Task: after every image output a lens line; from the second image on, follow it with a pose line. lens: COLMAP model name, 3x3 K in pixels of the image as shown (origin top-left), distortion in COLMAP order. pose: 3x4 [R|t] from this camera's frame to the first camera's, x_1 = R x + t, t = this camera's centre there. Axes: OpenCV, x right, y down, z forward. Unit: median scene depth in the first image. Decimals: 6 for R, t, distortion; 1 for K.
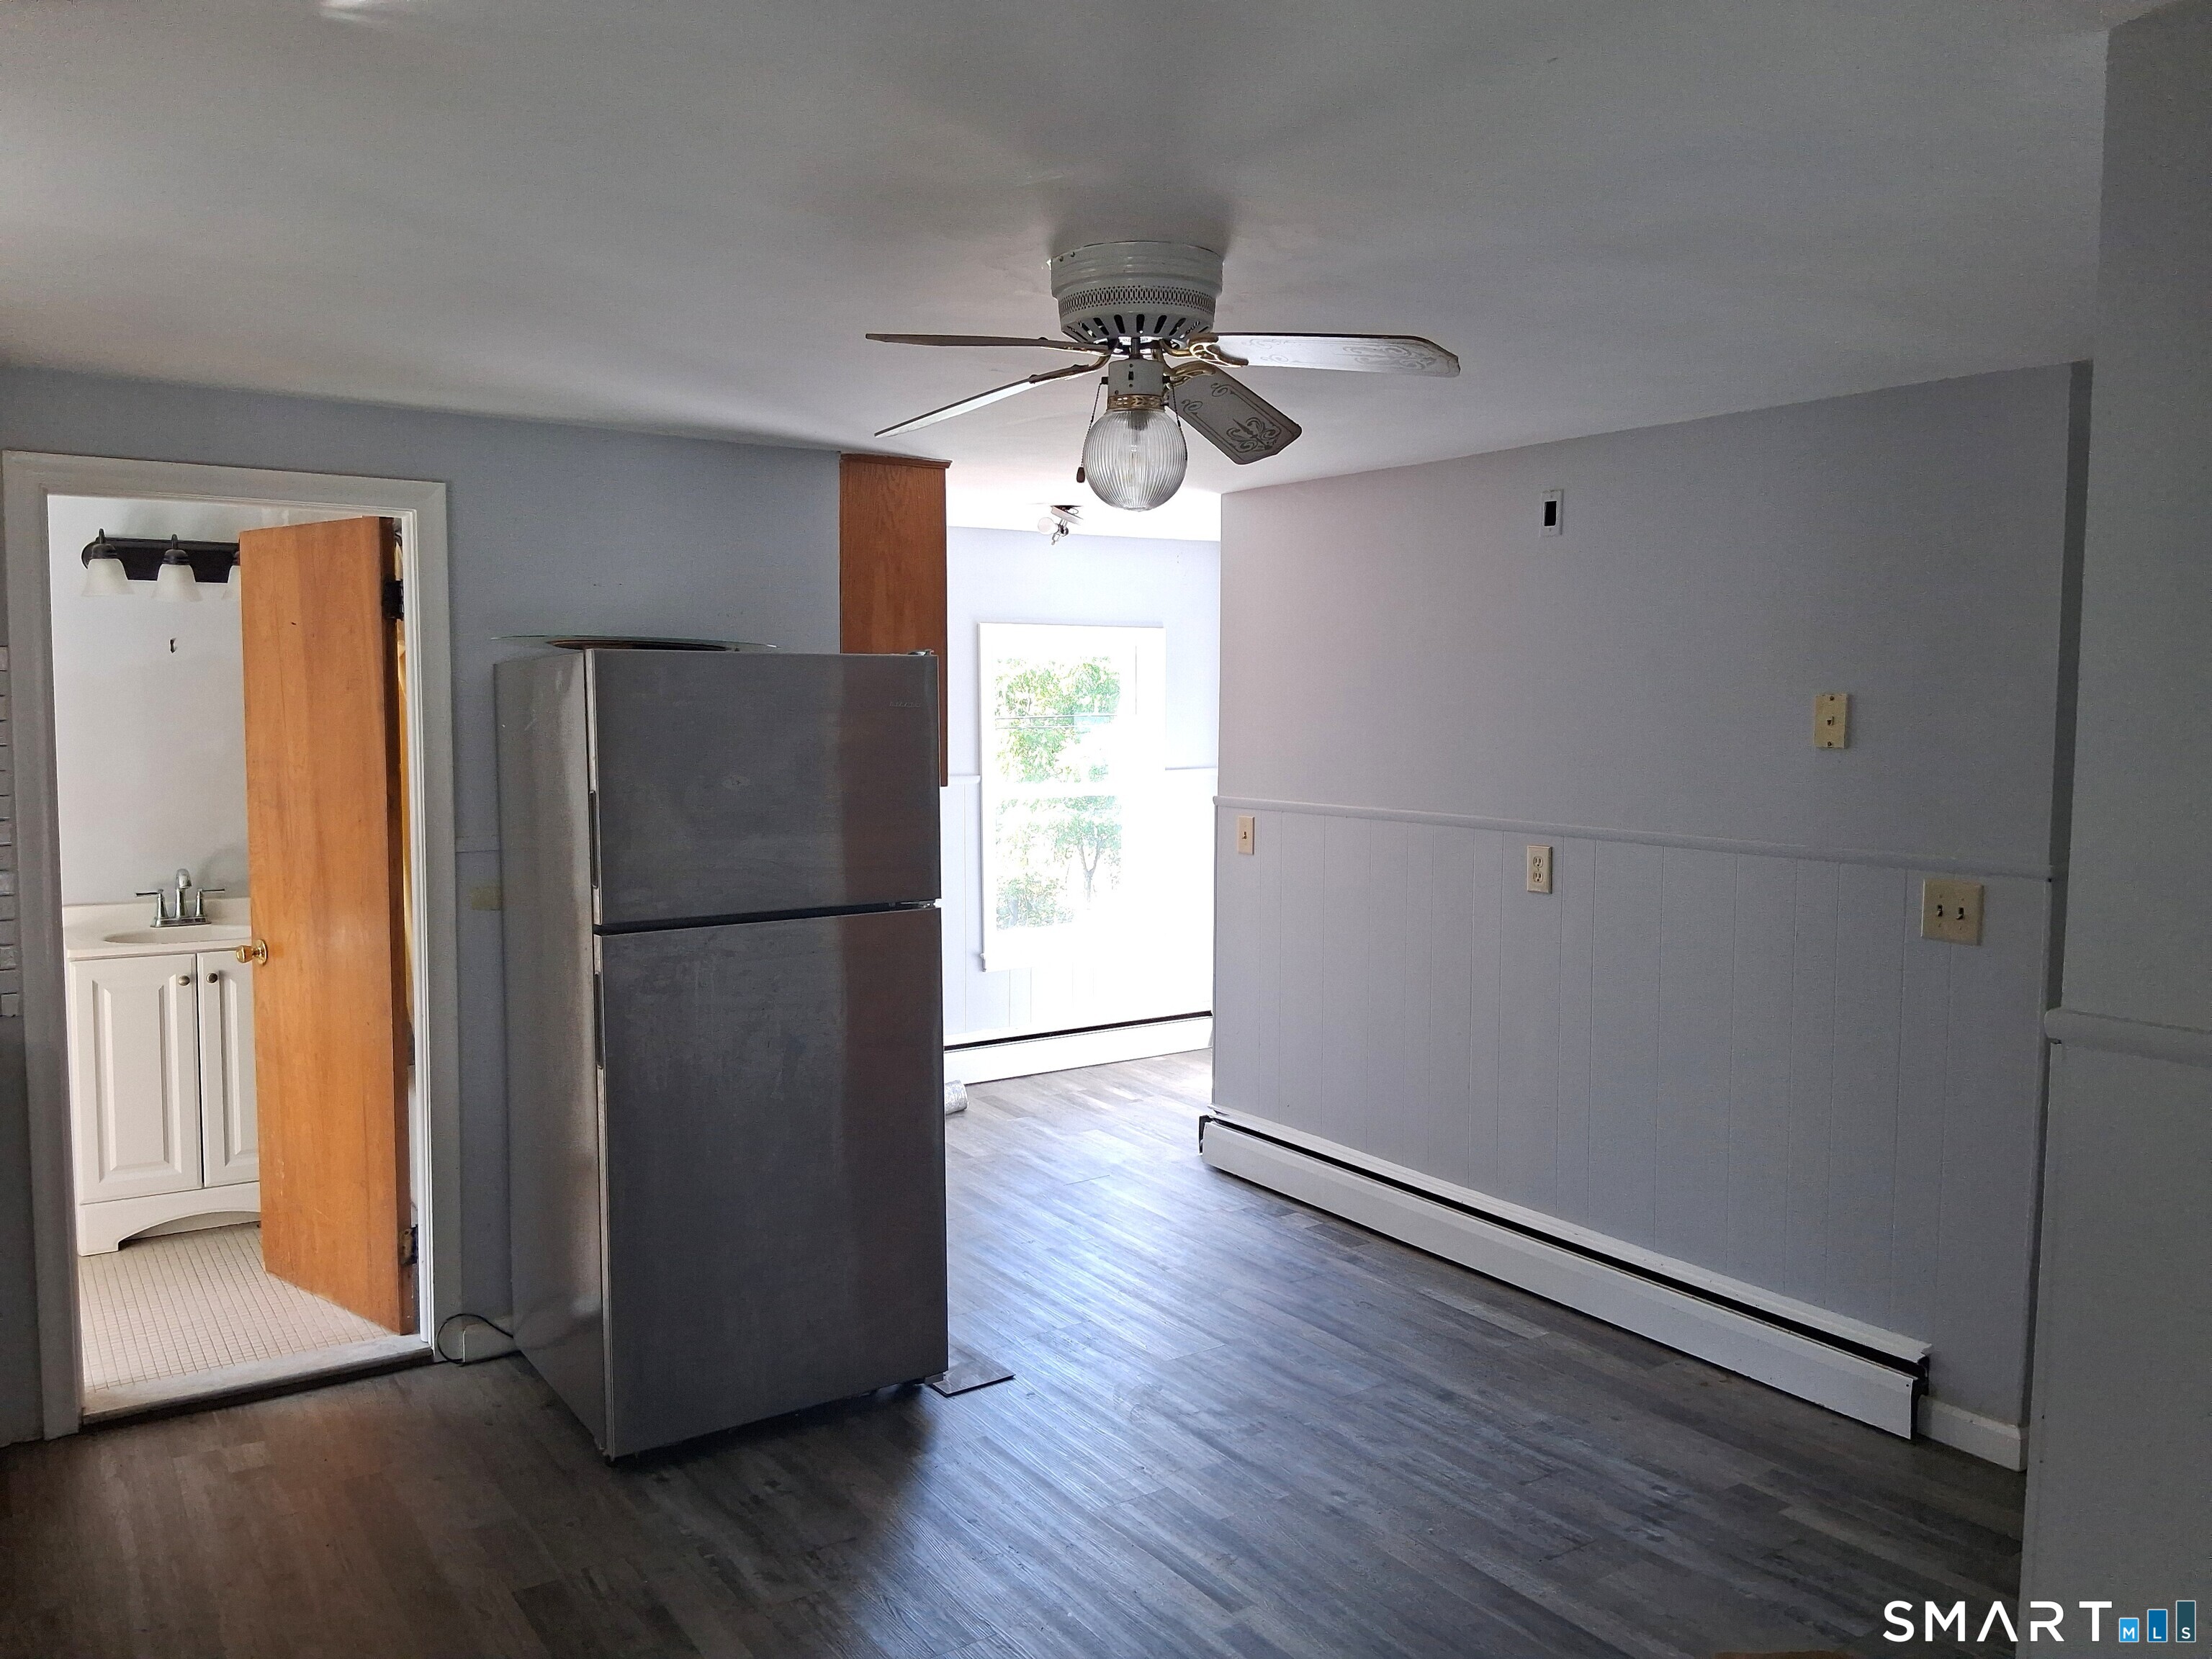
lens RADIAL K [[1683.6, 0, 1106.0], [0, 1683.6, 829.5], [0, 0, 1]] dist [-0.000350, -0.006191]
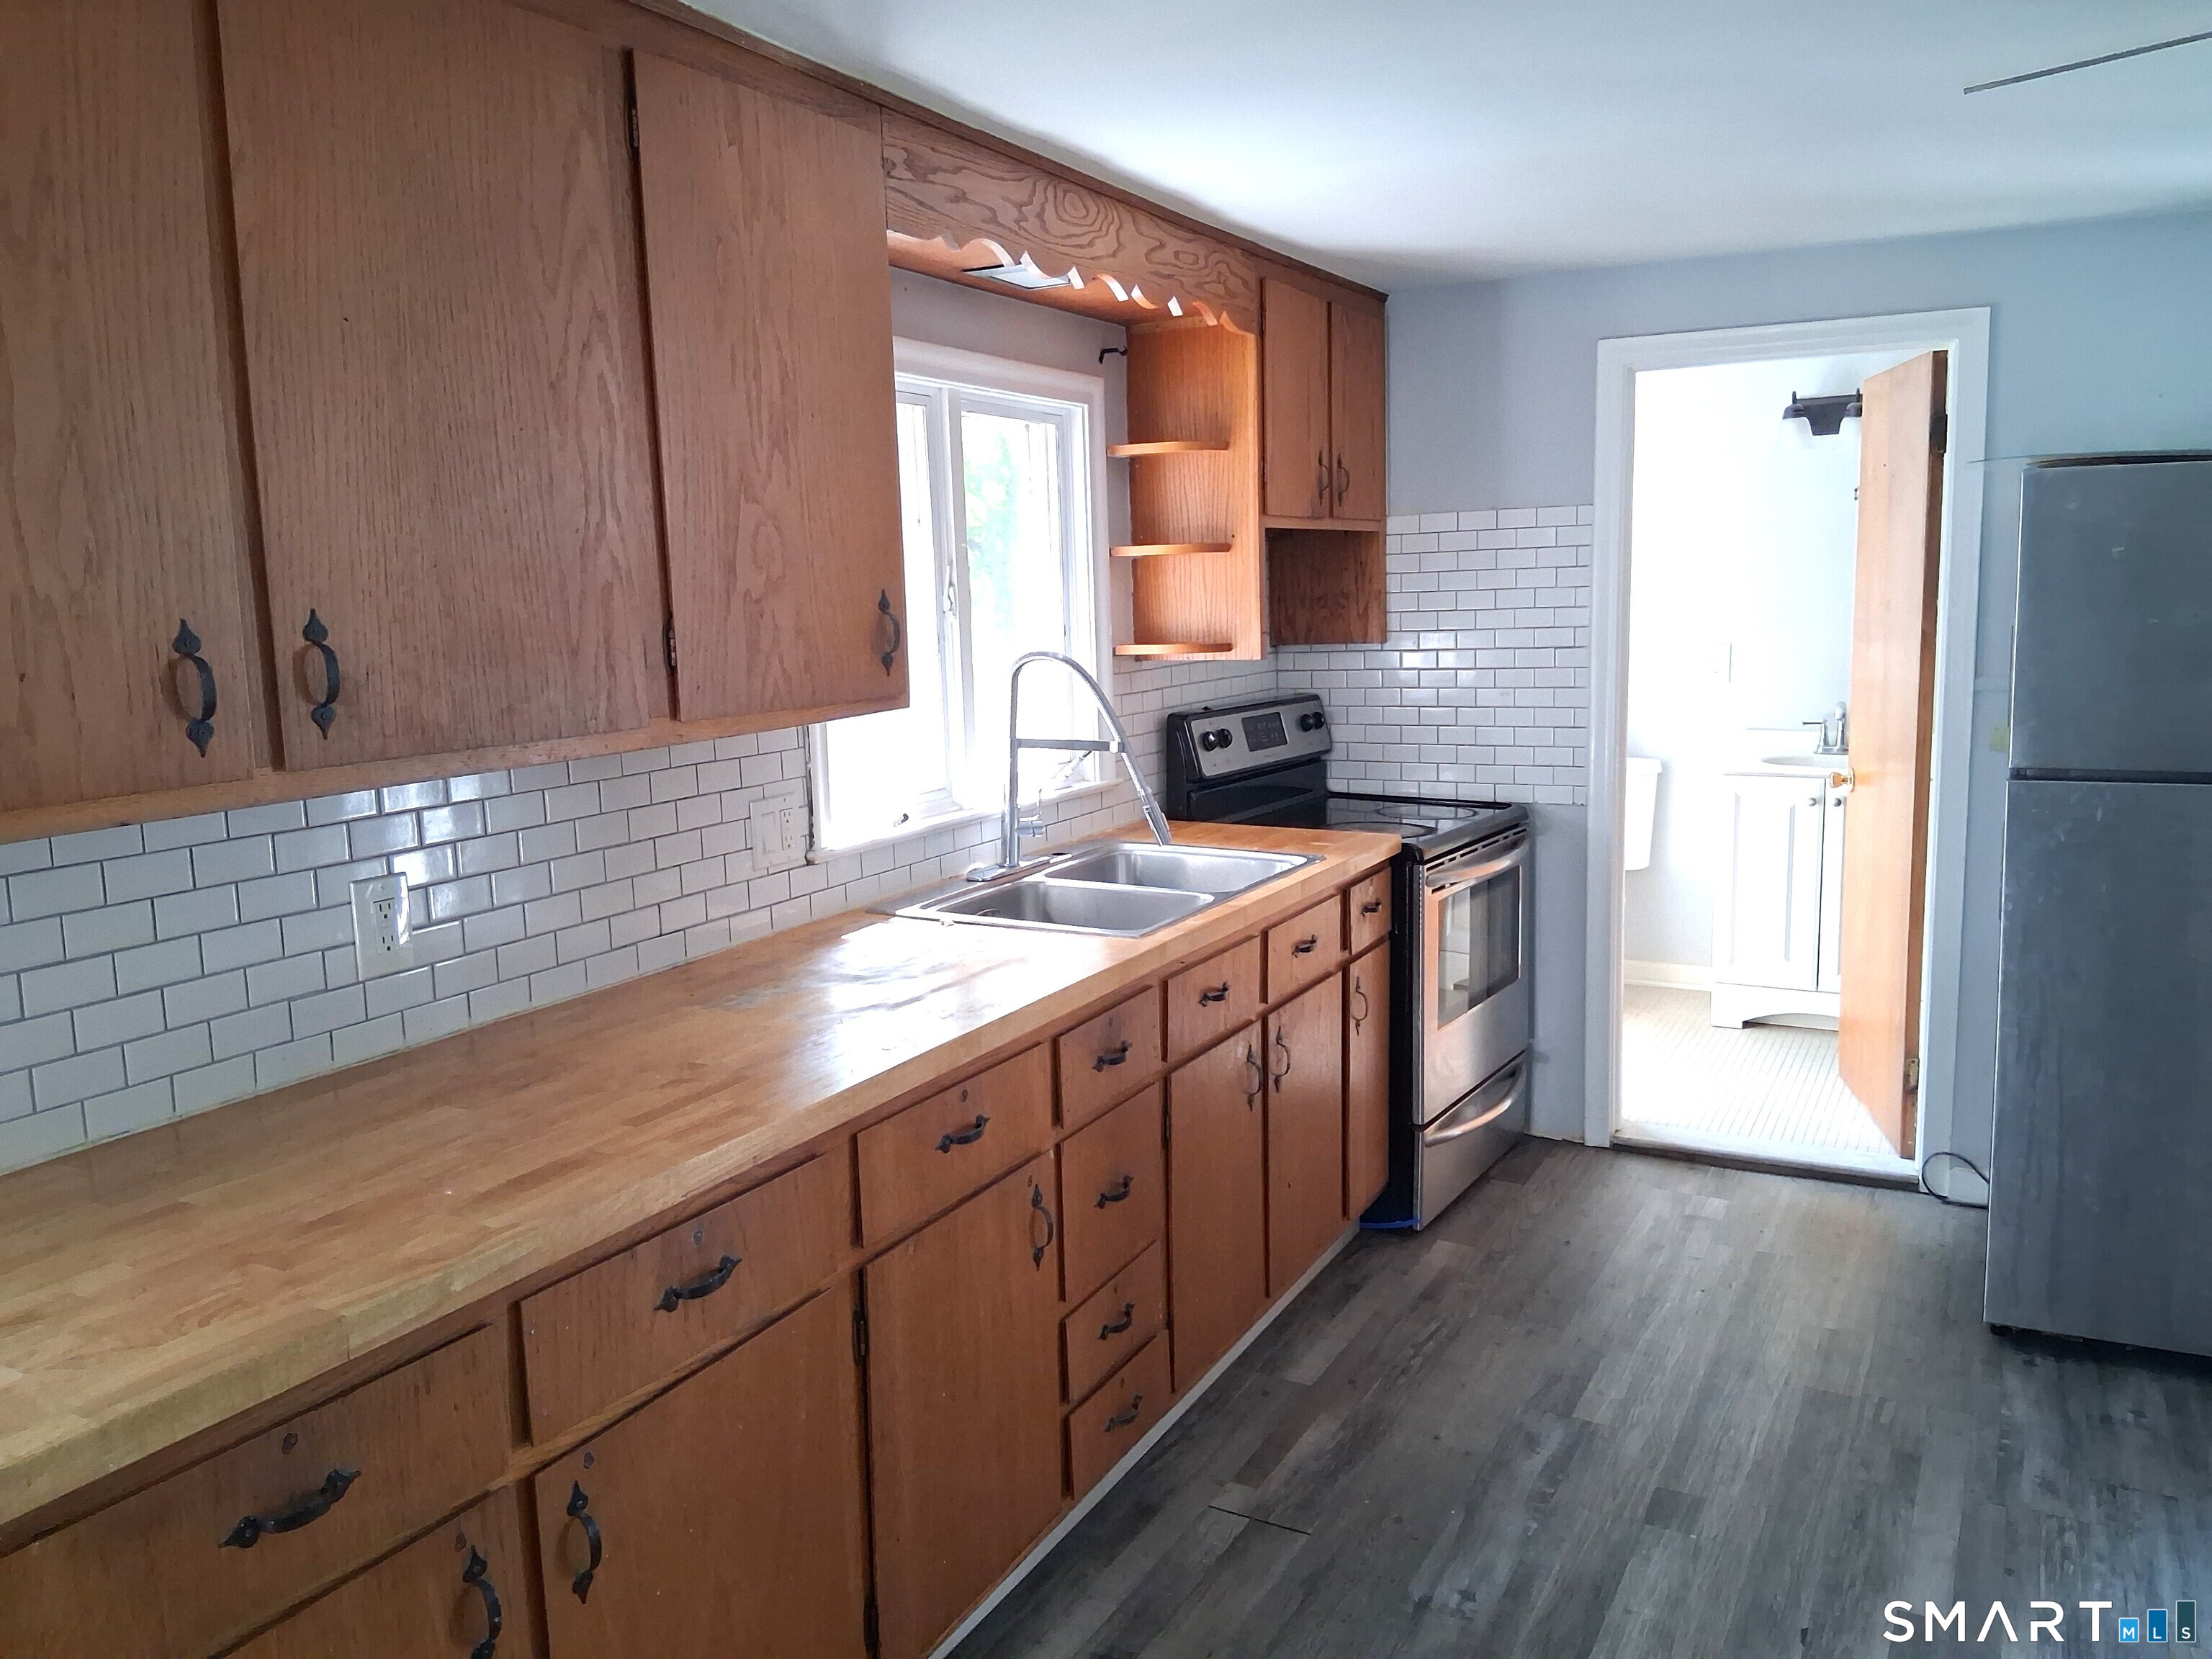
lens RADIAL K [[1683.6, 0, 1106.0], [0, 1683.6, 829.5], [0, 0, 1]] dist [-0.000350, -0.006191]
pose [[0.464466, 0.114233, -0.878193, 0.260344], [-0.036503, 0.993273, 0.109896, 0.004429], [0.884838, -0.018987, 0.465511, 0.098157]]
